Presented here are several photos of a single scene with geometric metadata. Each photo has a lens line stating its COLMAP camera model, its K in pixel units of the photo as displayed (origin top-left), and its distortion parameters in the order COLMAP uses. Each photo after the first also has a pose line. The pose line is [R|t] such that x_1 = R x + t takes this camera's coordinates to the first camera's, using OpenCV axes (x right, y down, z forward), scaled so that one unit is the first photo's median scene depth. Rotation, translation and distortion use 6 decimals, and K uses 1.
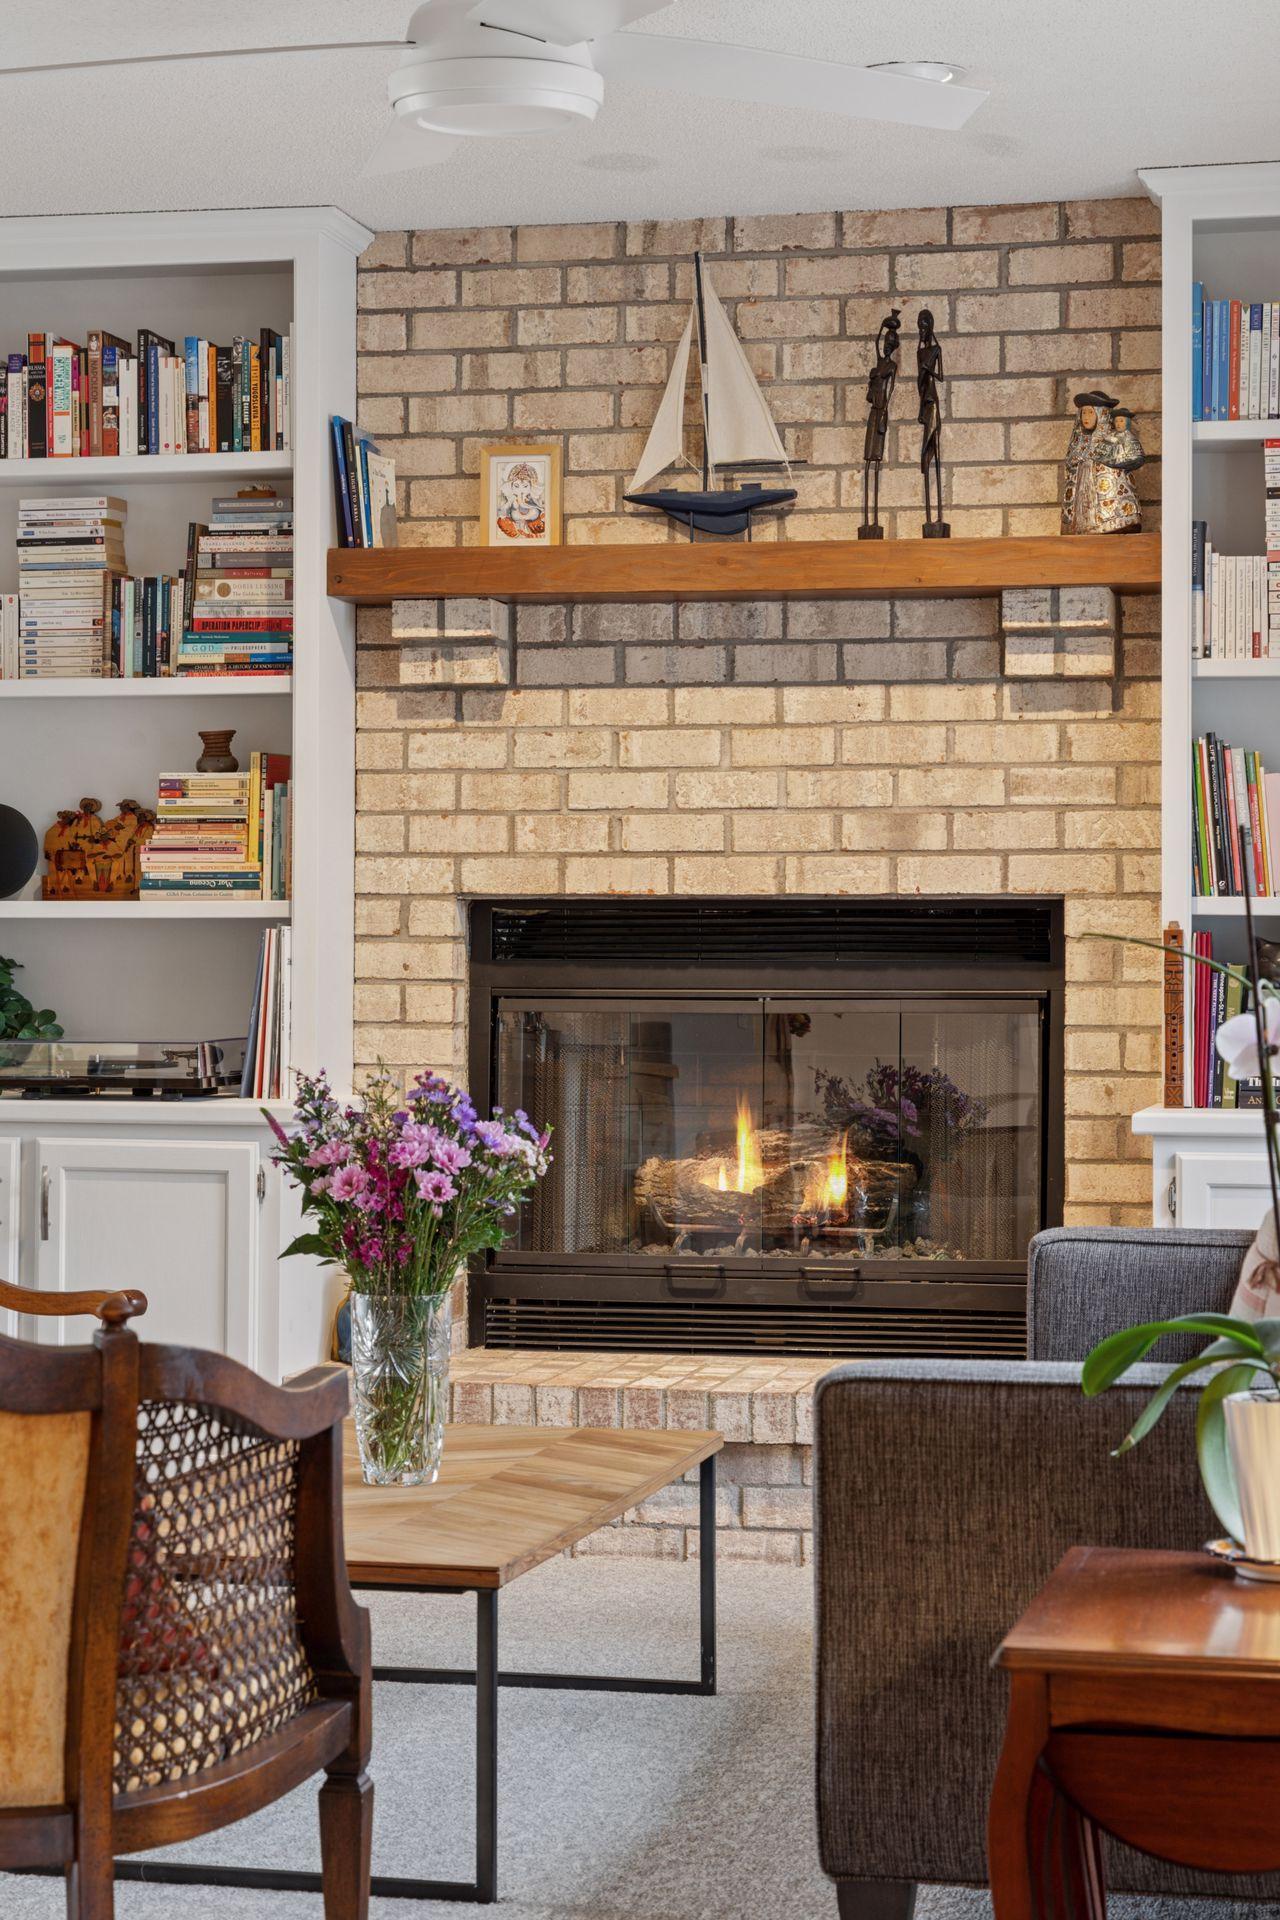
lens RADIAL K [[3649.7, 0, 640.0], [0, 3649.7, 960.0], [0, 0, 1]] dist [0.047782, -0.060294]
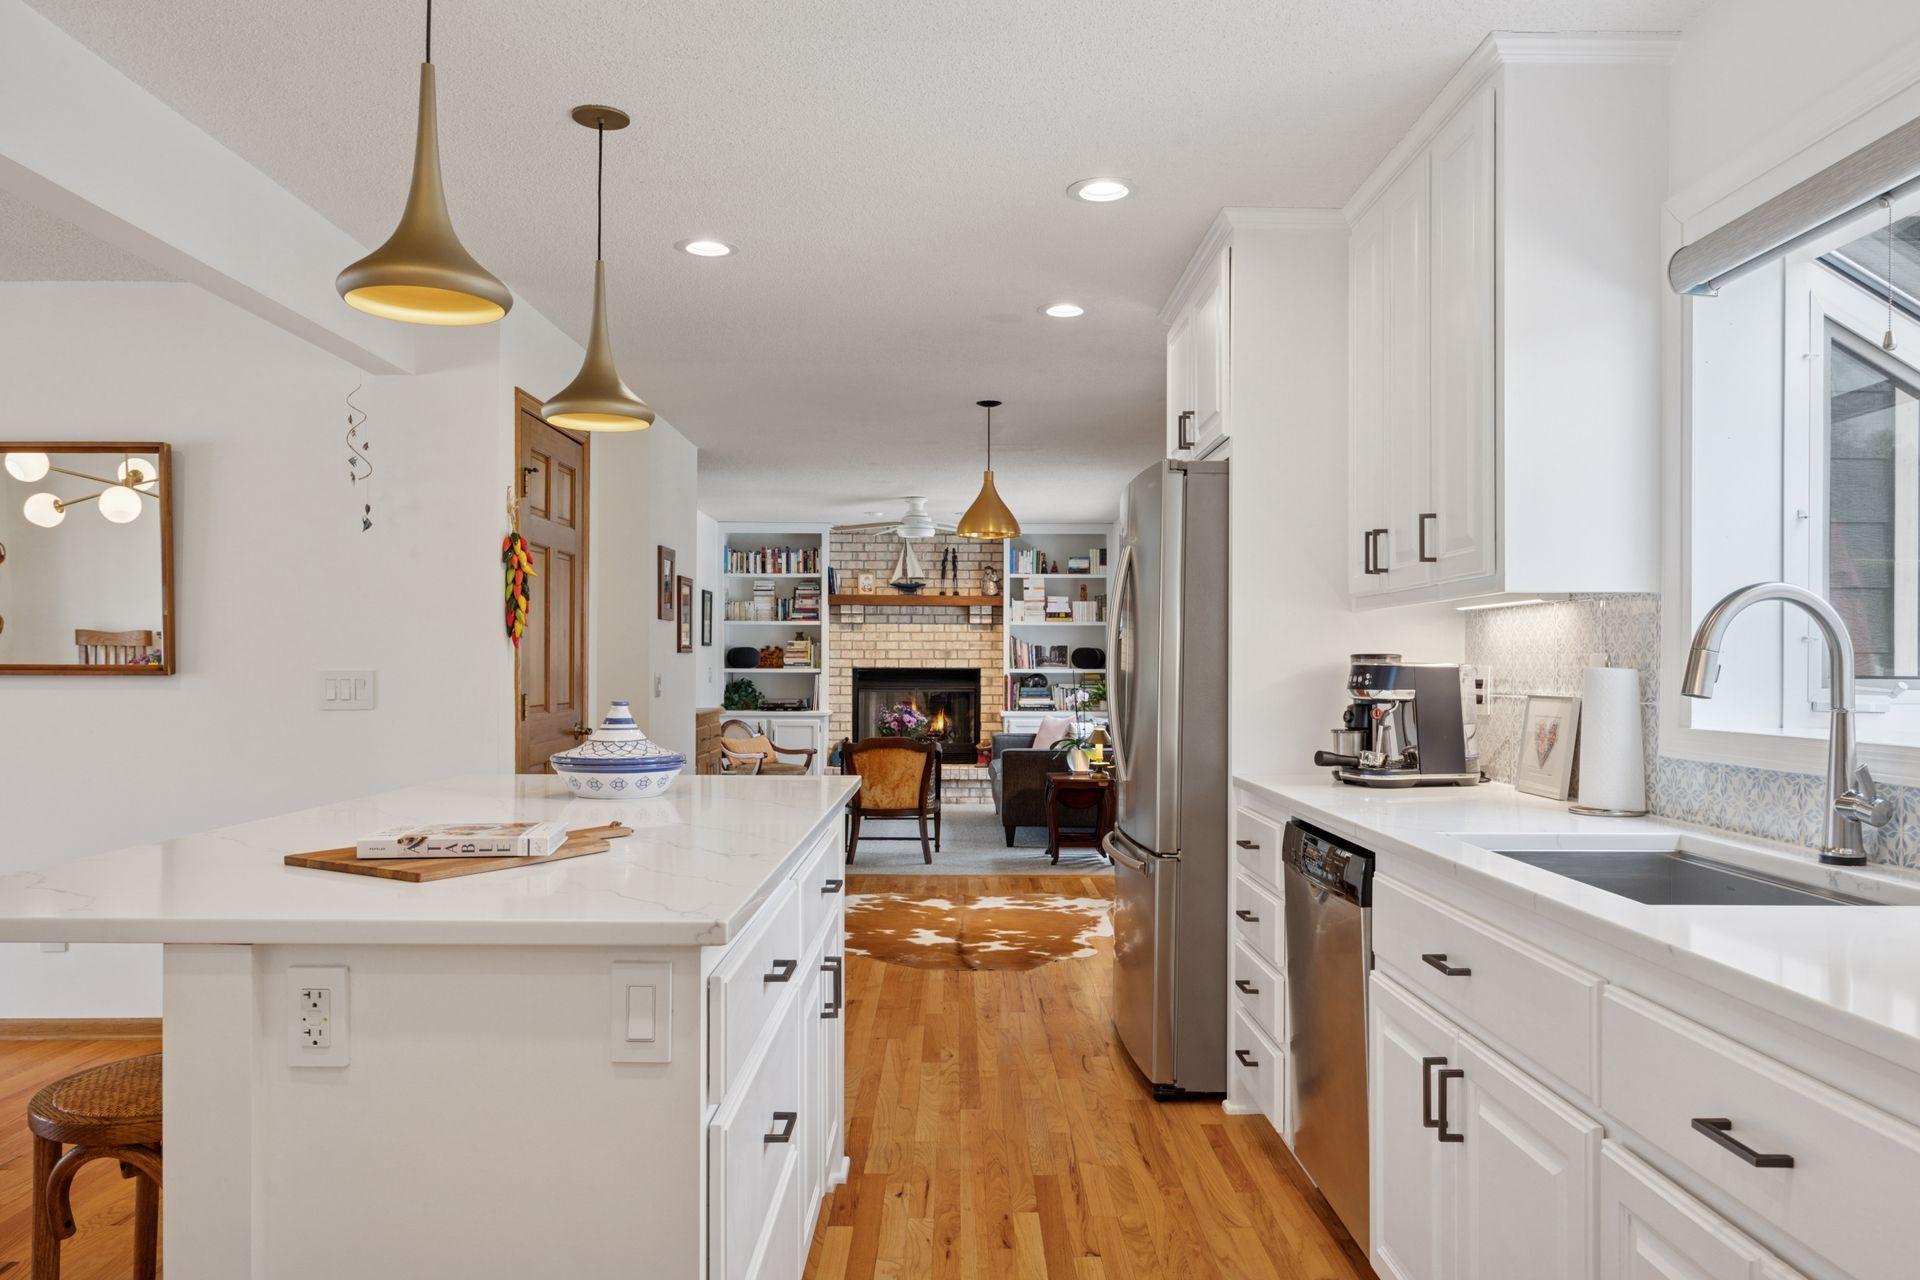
lens RADIAL K [[1270.9, 0, 964.5], [0, 1270.9, 676.8], [0, 0, 1]] dist [0.000557, -0.000013]
pose [[0.973715, -0.001138, 0.227767, -0.287158], [-0.000614, 0.999971, 0.007621, -0.018407], [-0.227769, -0.007561, 0.973686, -0.638479]]
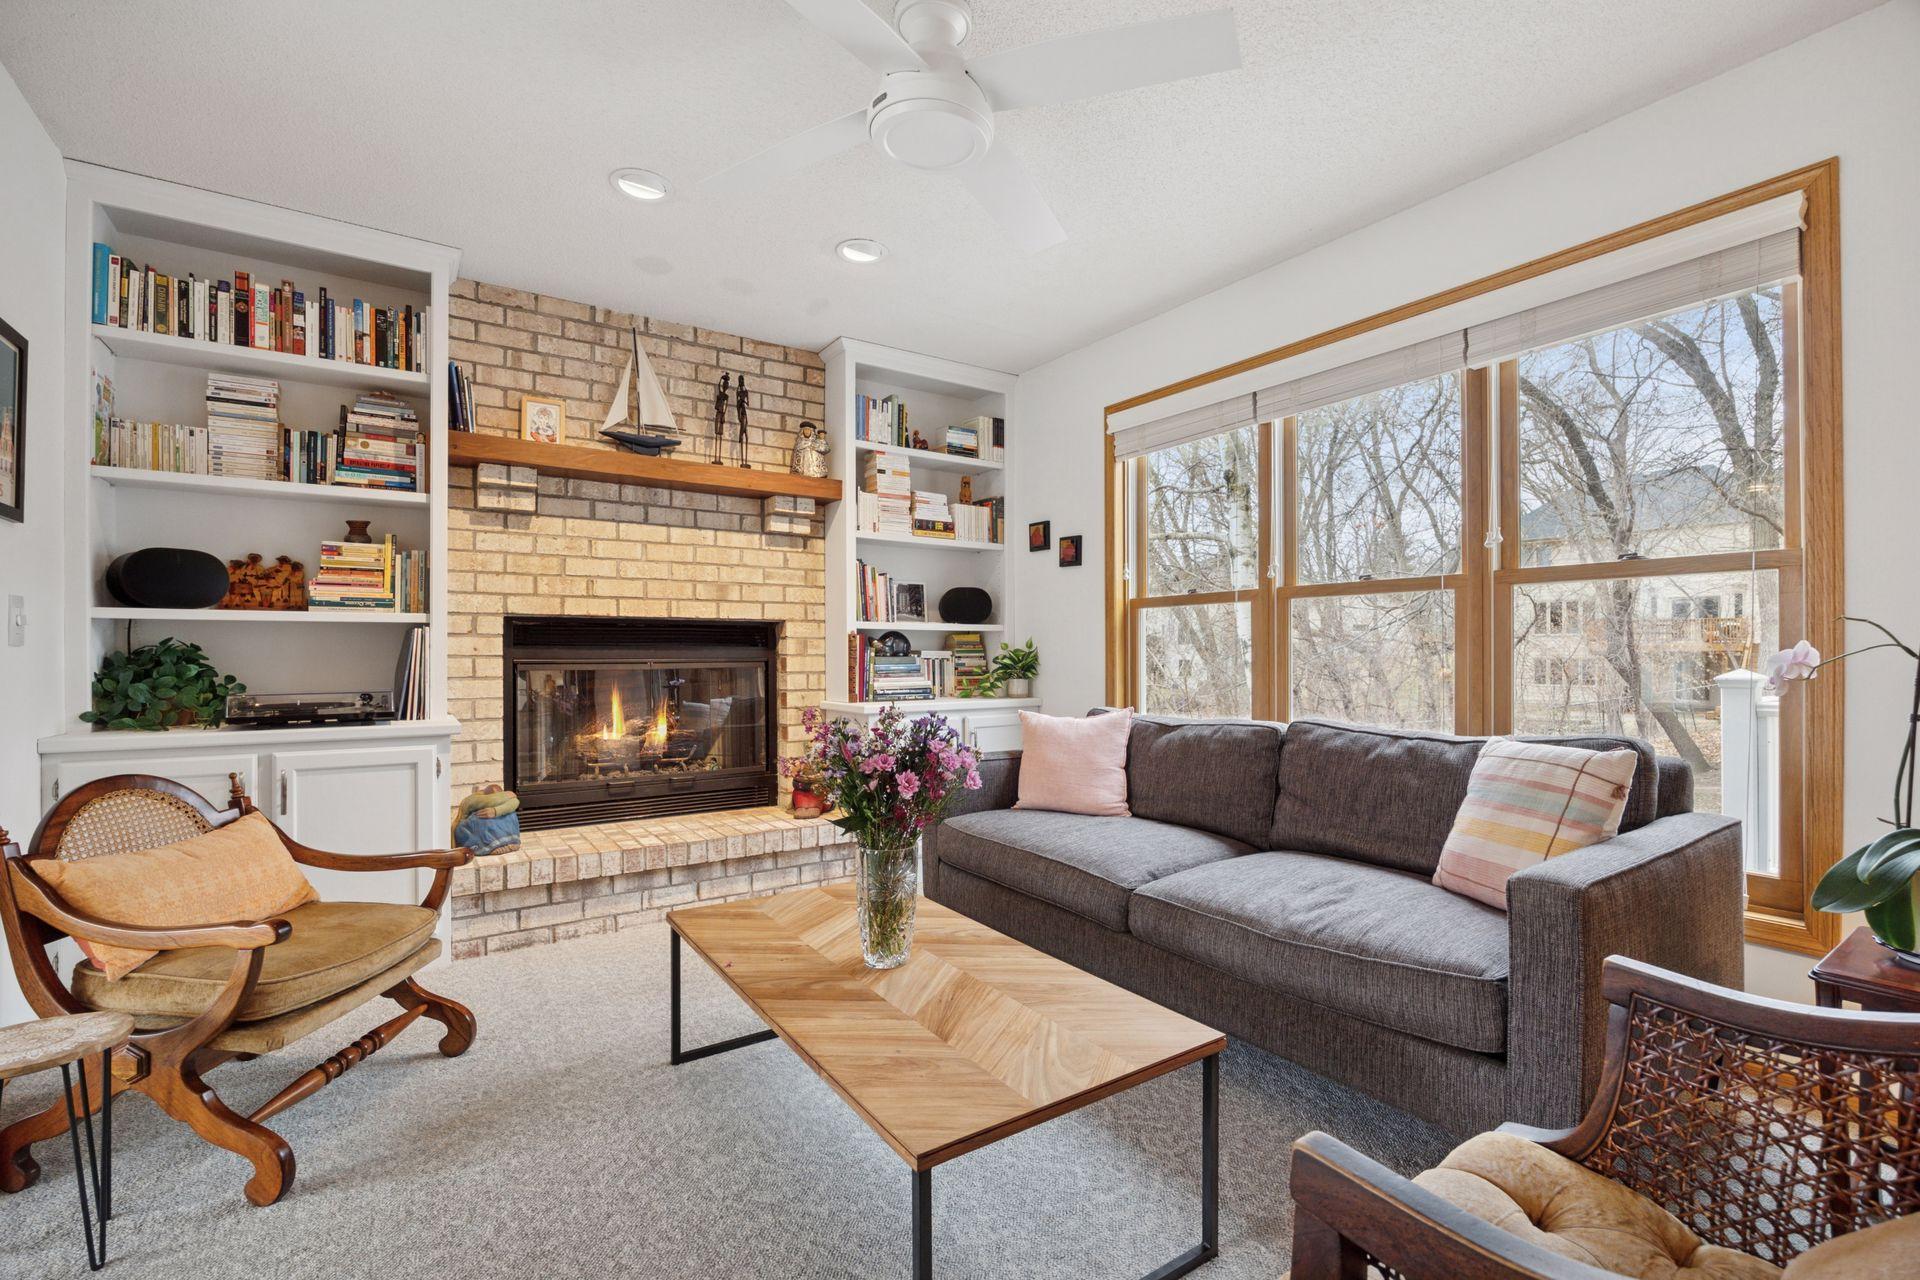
lens RADIAL K [[831.3, 0, 961.6], [0, 831.3, 656.2], [0, 0, 1]] dist [-0.016916, 0.000341]
pose [[0.685580, -0.006924, 0.727964, -0.215155], [0.003661, 0.999975, 0.006064, 0.003998], [-0.727988, -0.001492, 0.685589, 0.507645]]
